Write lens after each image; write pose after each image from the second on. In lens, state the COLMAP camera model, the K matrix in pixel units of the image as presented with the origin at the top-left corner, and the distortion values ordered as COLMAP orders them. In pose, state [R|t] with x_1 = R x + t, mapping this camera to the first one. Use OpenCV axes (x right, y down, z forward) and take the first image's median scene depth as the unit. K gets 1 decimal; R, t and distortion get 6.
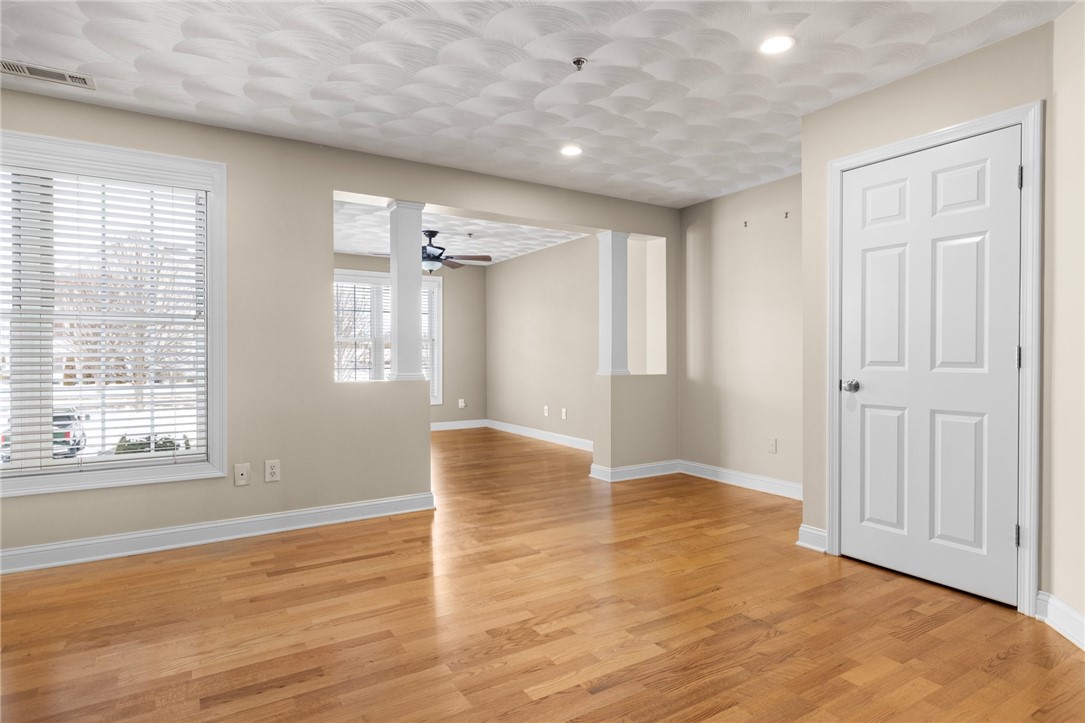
lens RADIAL K [[589.9, 0, 540.9], [0, 589.9, 355.0], [0, 0, 1]] dist [0.001663, 0.000309]
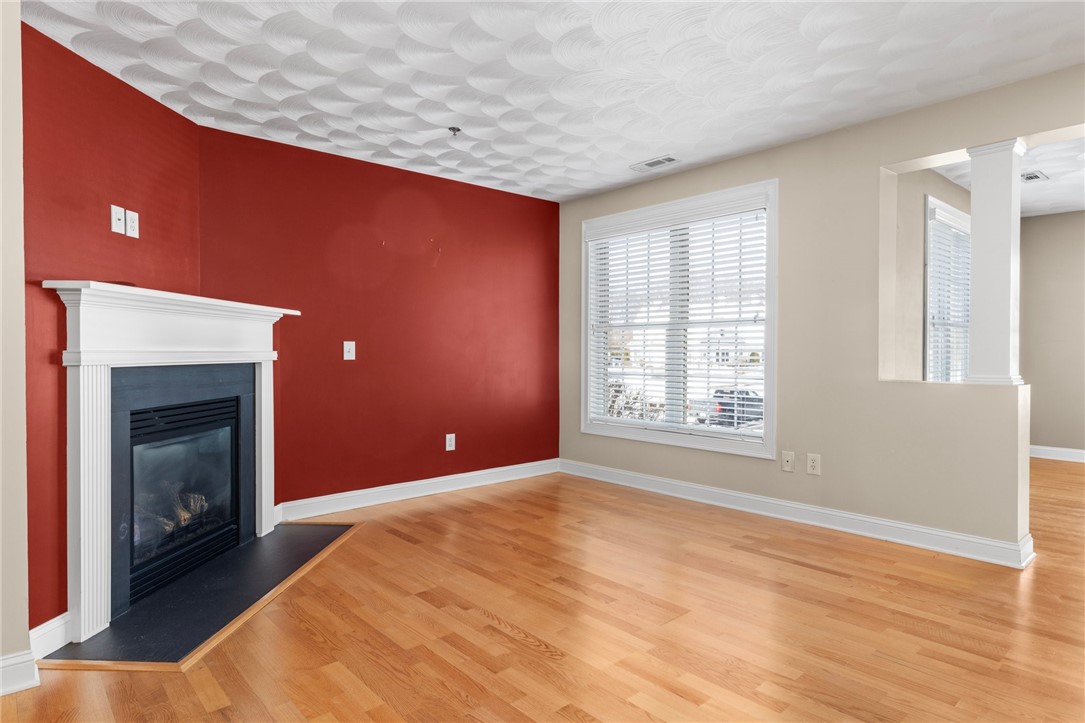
lens RADIAL K [[589.9, 0, 552.4], [0, 589.9, 364.2], [0, 0, 1]] dist [0.001663, 0.000309]
pose [[0.176184, 0.019657, -0.984161, 0.556637], [0.002751, 0.999787, 0.020462, 0.000707], [0.984353, -0.006312, 0.176092, 0.443306]]
